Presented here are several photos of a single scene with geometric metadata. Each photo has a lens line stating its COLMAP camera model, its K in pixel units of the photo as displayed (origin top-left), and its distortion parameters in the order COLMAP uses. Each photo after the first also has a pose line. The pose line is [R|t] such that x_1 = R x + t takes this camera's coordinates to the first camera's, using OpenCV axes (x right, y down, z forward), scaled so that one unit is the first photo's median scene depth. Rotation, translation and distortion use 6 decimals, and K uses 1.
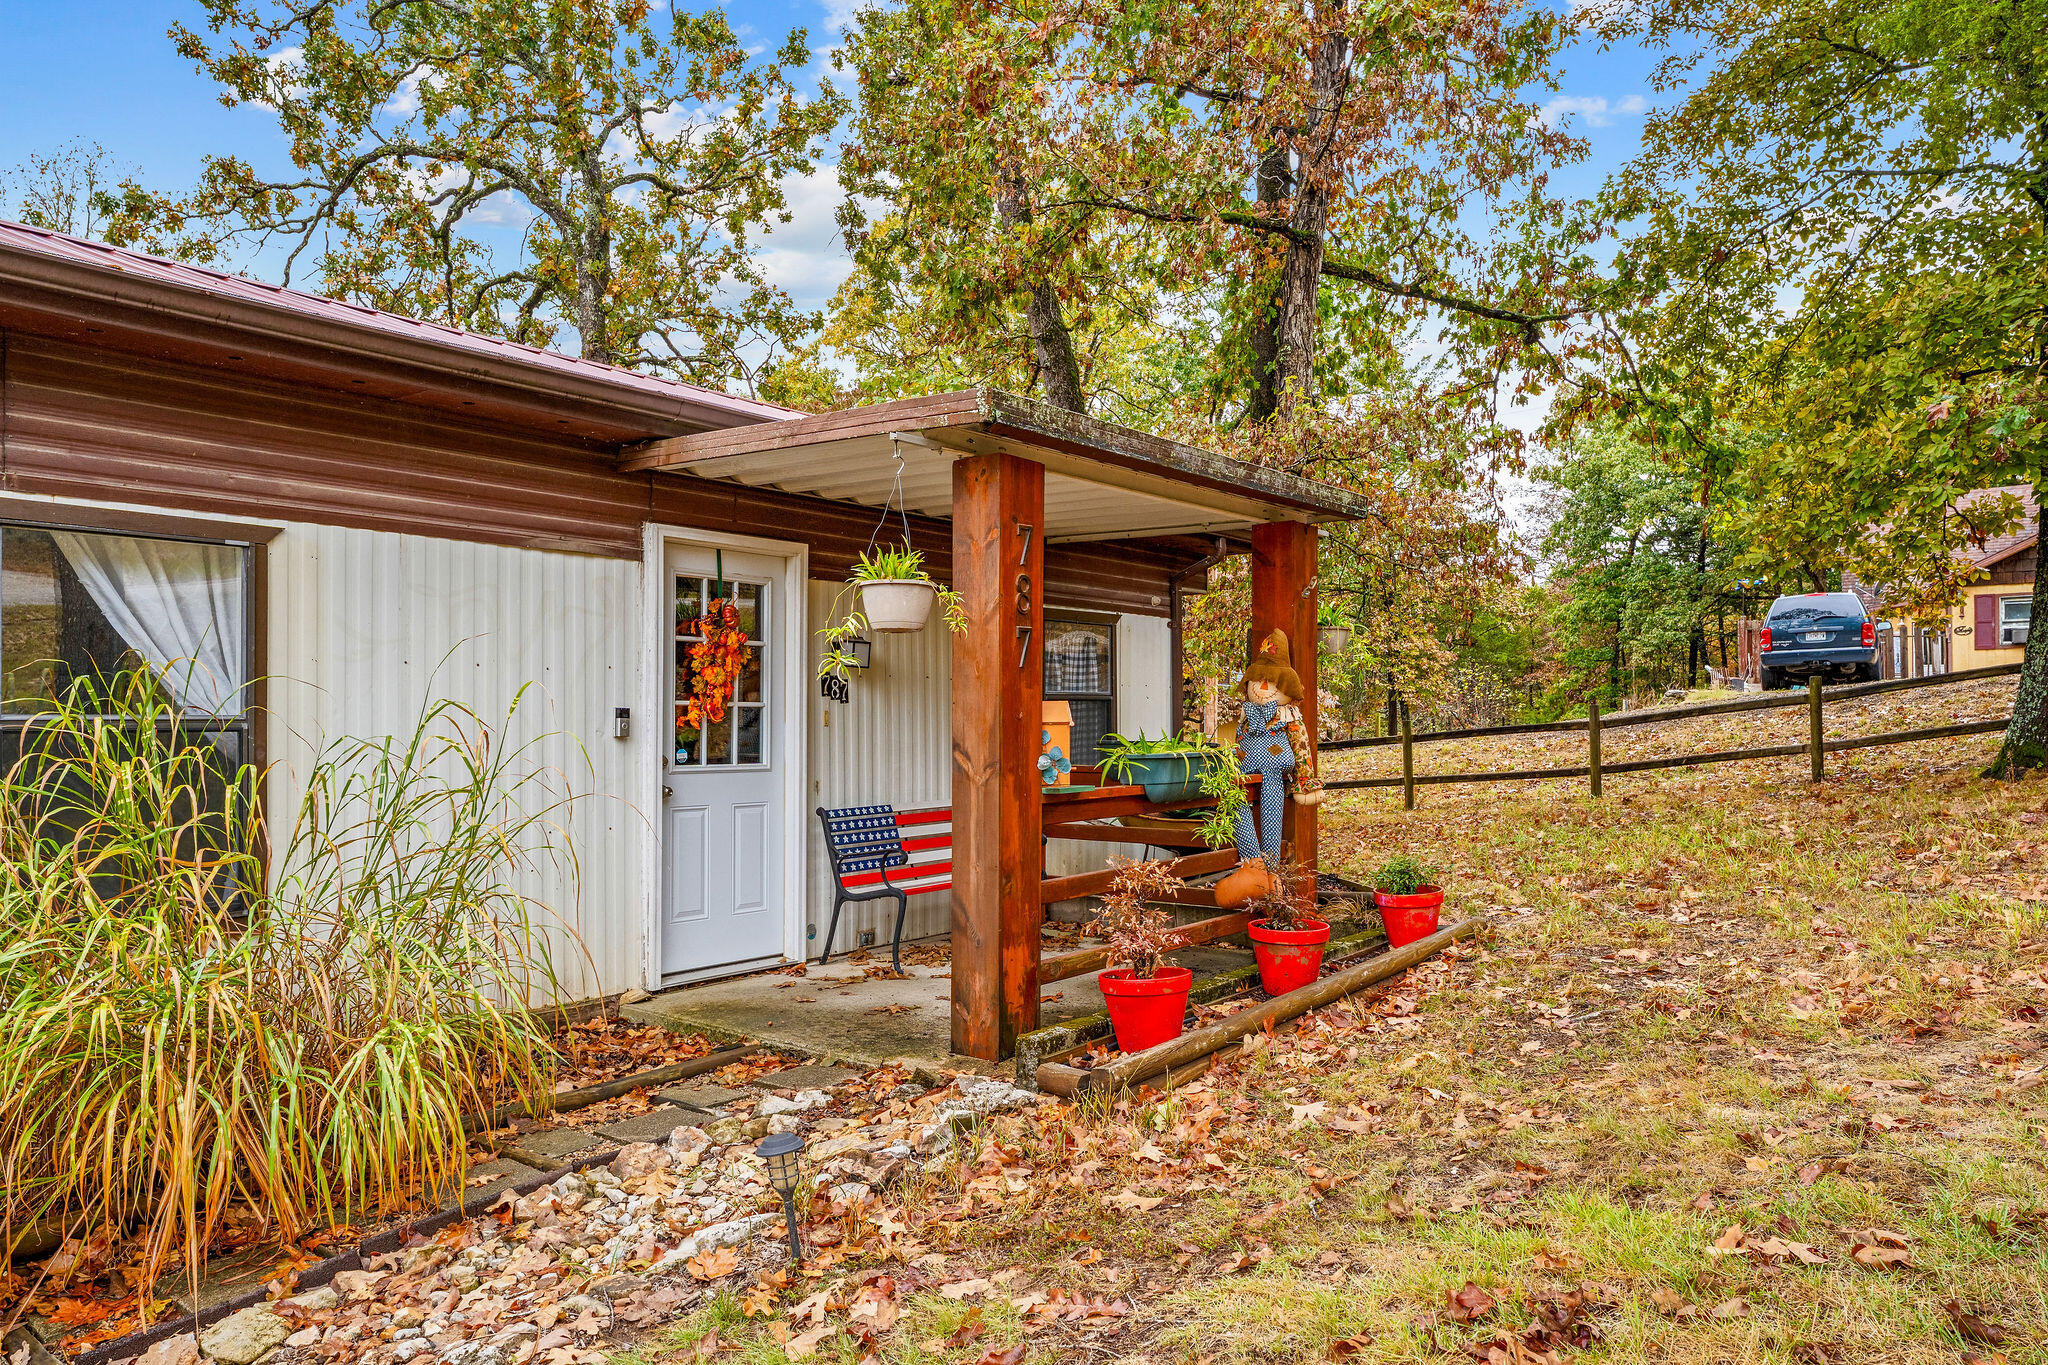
lens RADIAL K [[1327.4, 0, 1018.5], [0, 1327.4, 720.8], [0, 0, 1]] dist [0.000025, 0.001353]
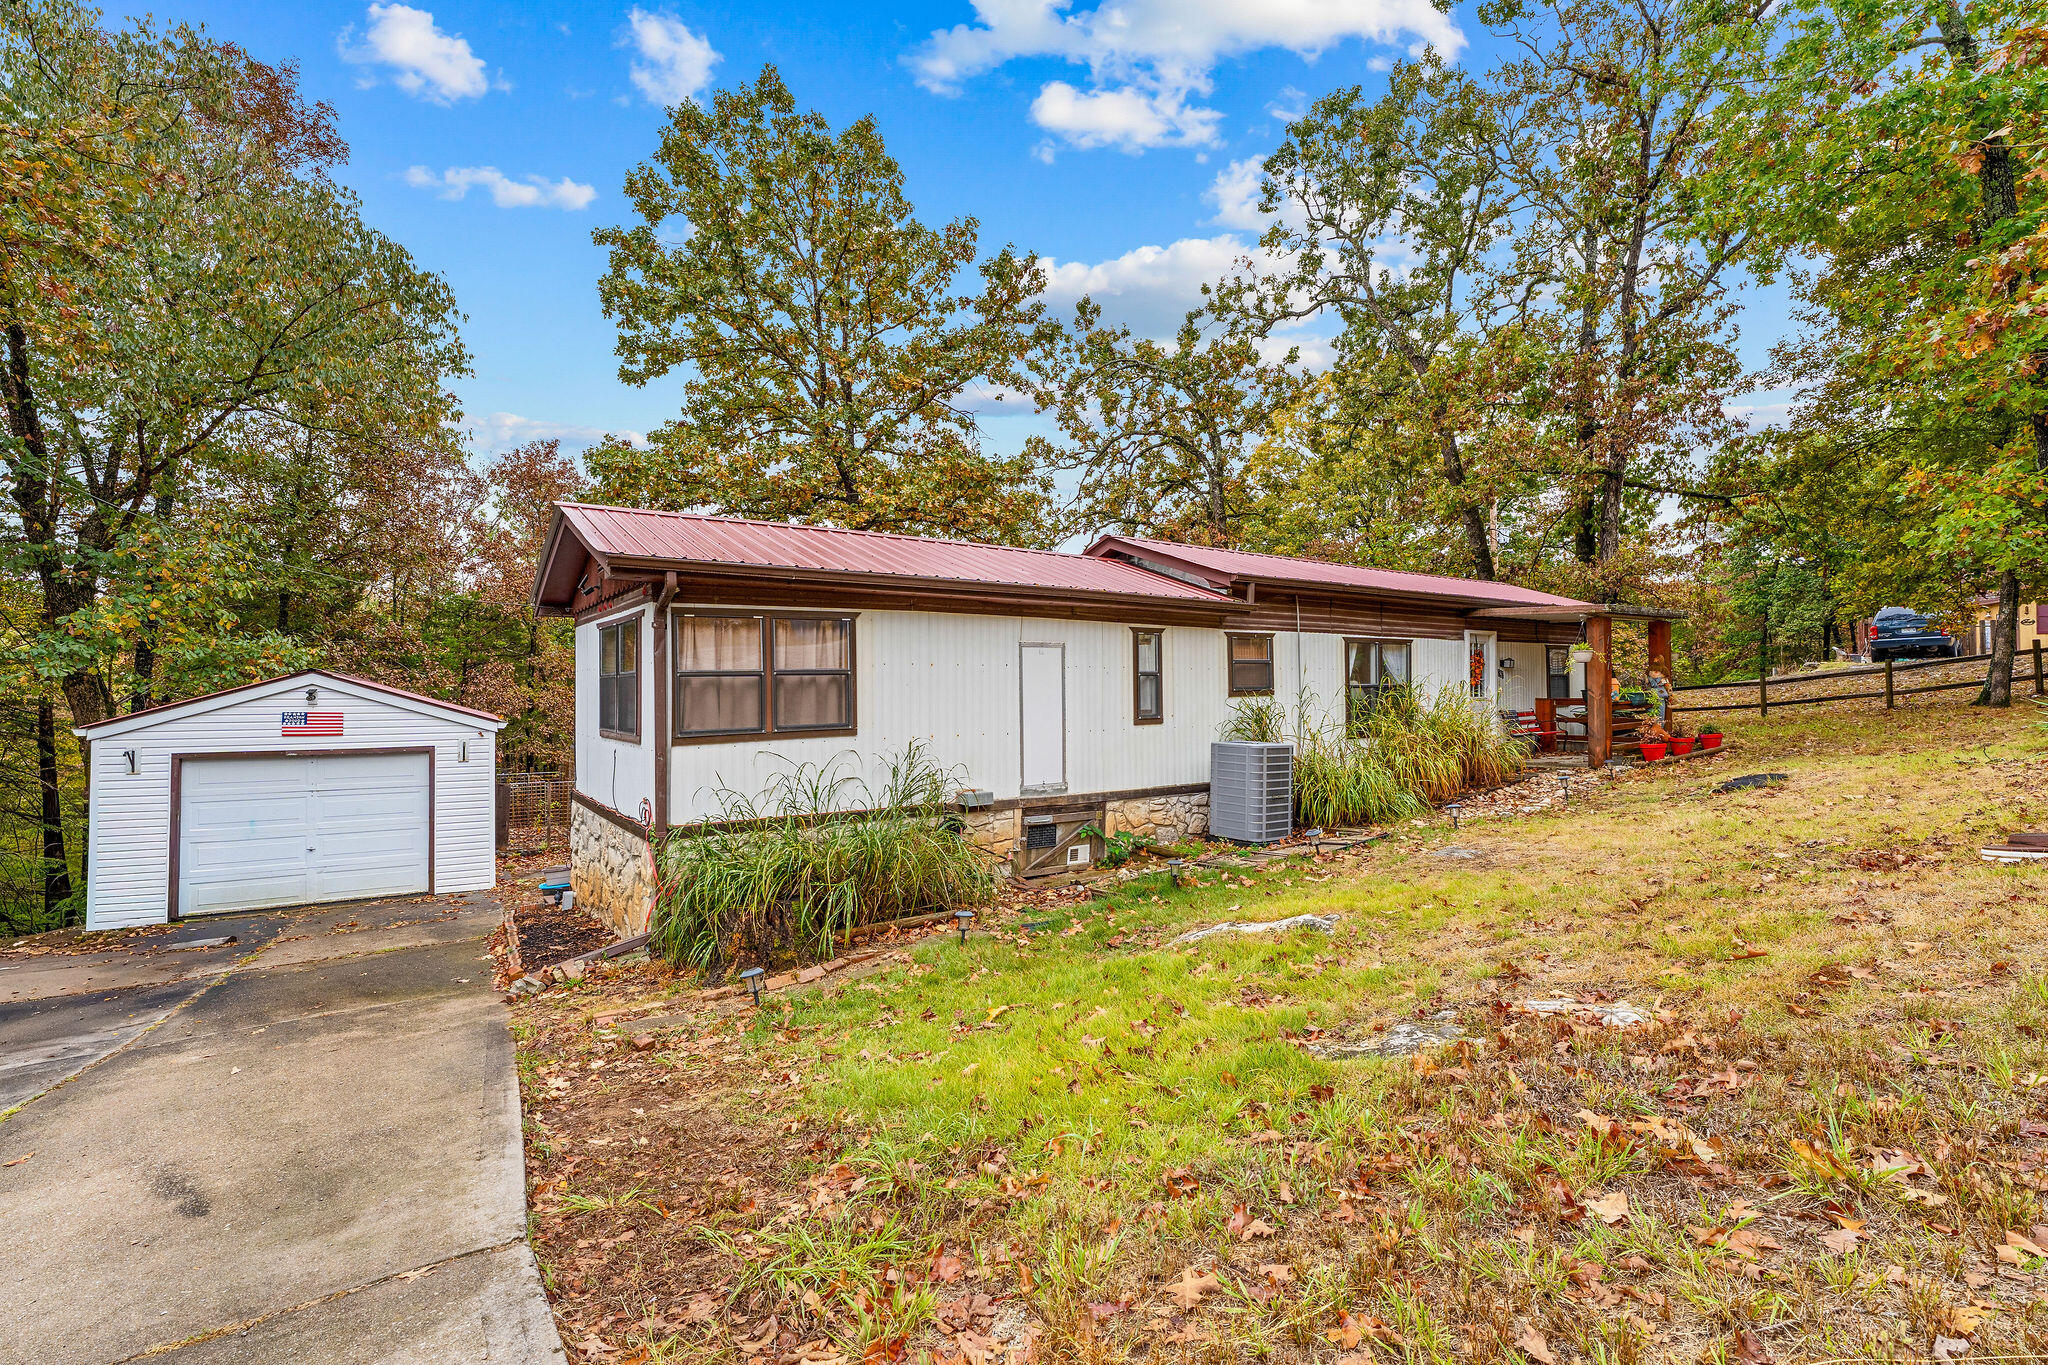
lens RADIAL K [[895.5, 0, 1024.0], [0, 895.5, 682.5], [0, 0, 1]] dist [0.000323, 0.000465]
pose [[0.965281, -0.008764, -0.261066, -0.703336], [0.007956, 0.999960, -0.004150, -0.003643], [0.261092, 0.001929, 0.965312, -1.457240]]
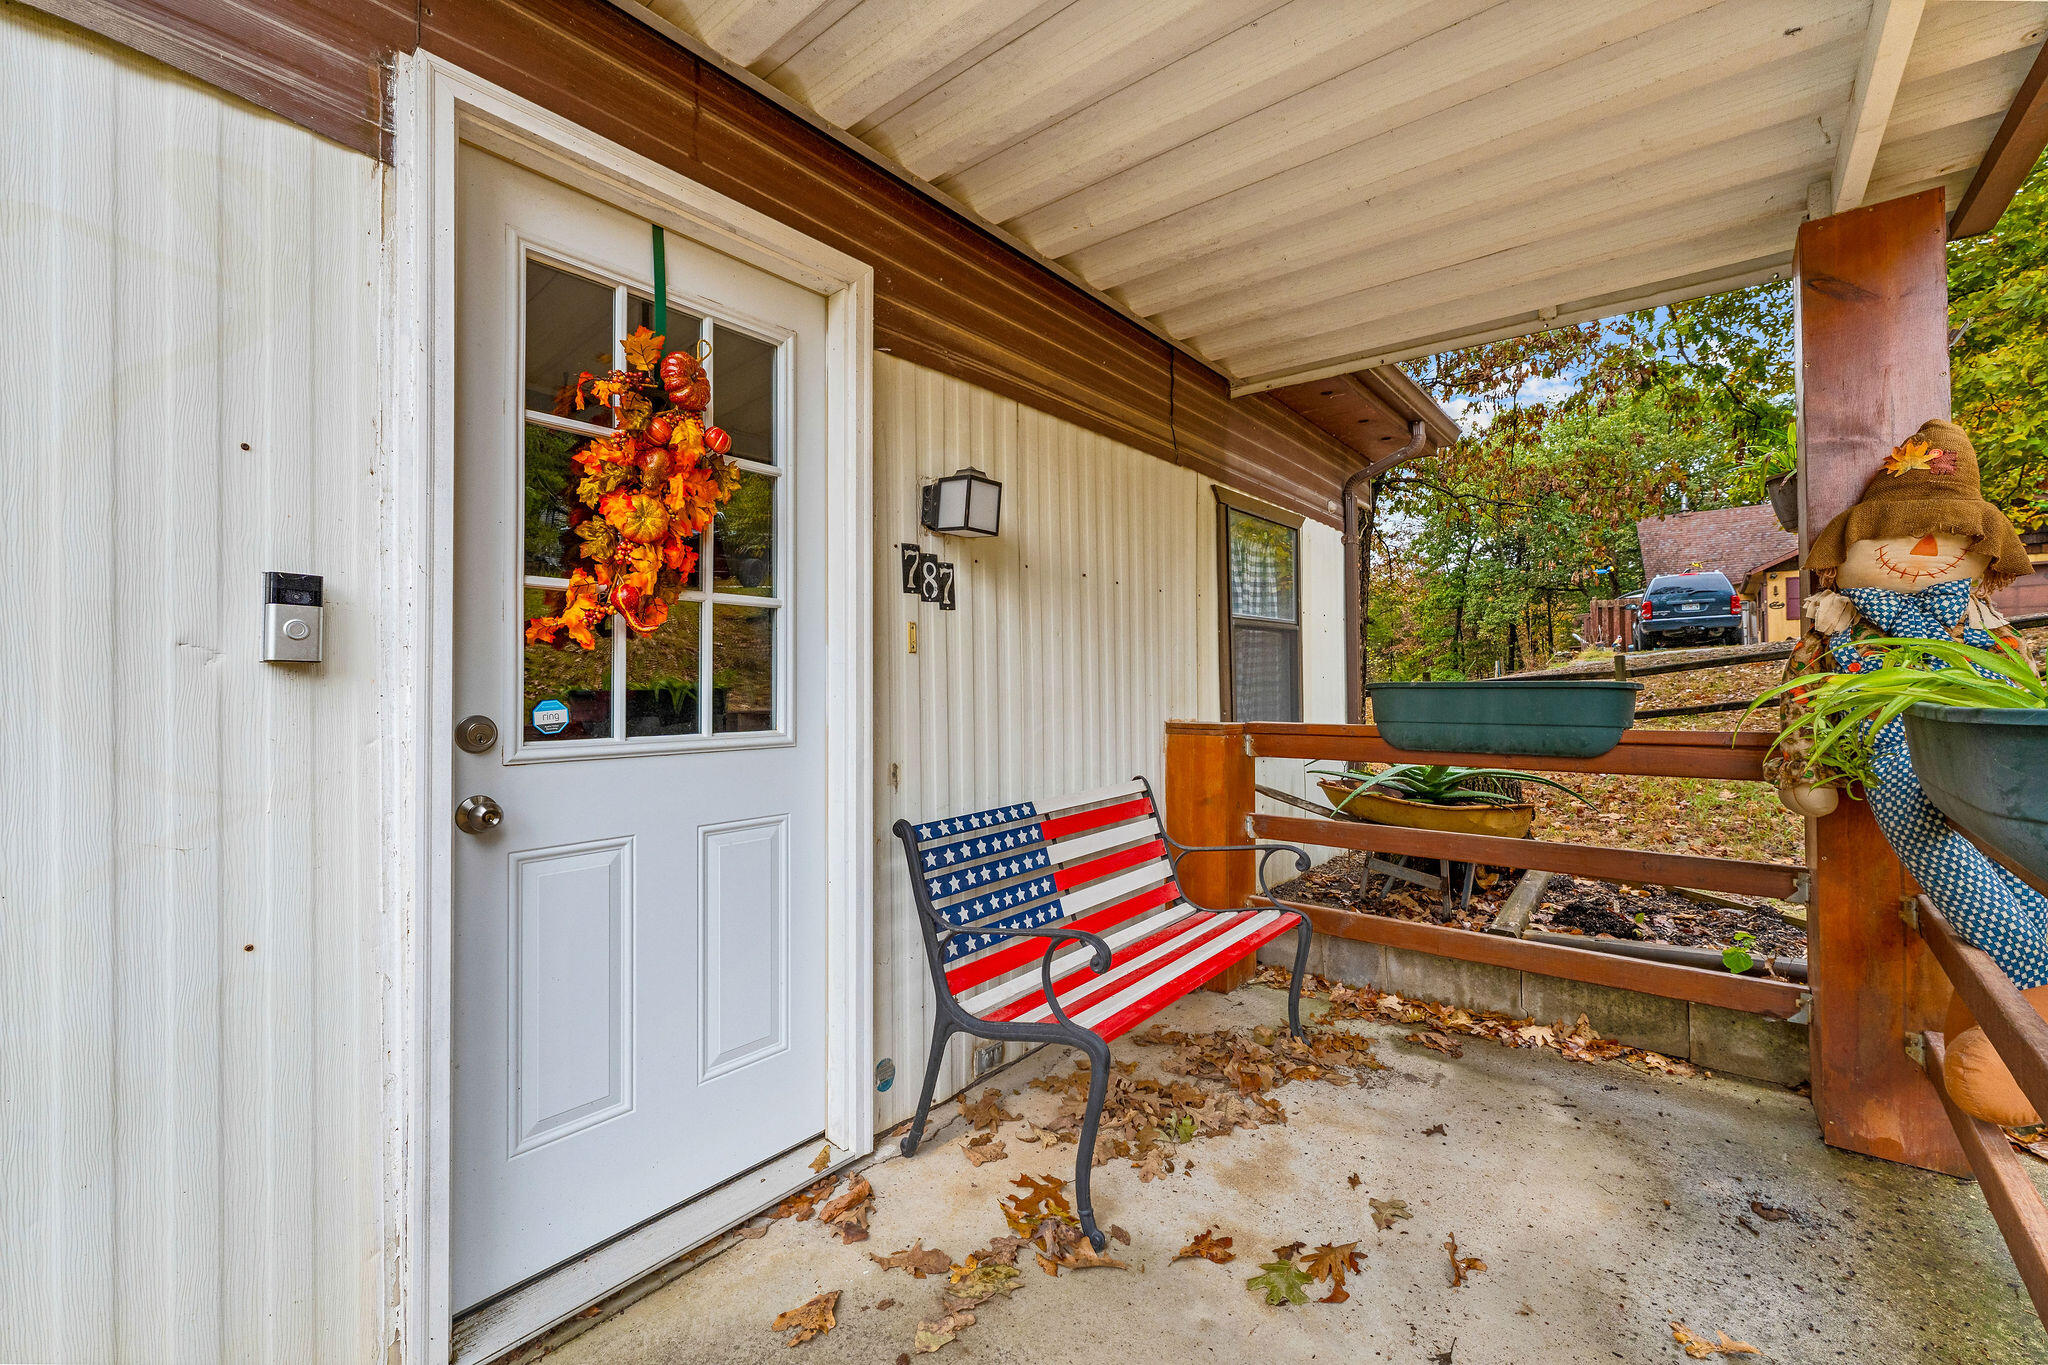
lens RADIAL K [[844.0, 0, 1024.0], [0, 844.0, 682.5], [0, 0, 1]] dist [0.000311, -0.000056]
pose [[0.999954, -0.004730, -0.008355, -0.100309], [0.004740, 0.999988, 0.001227, 0.015156], [0.008349, -0.001267, 0.999964, 0.682575]]
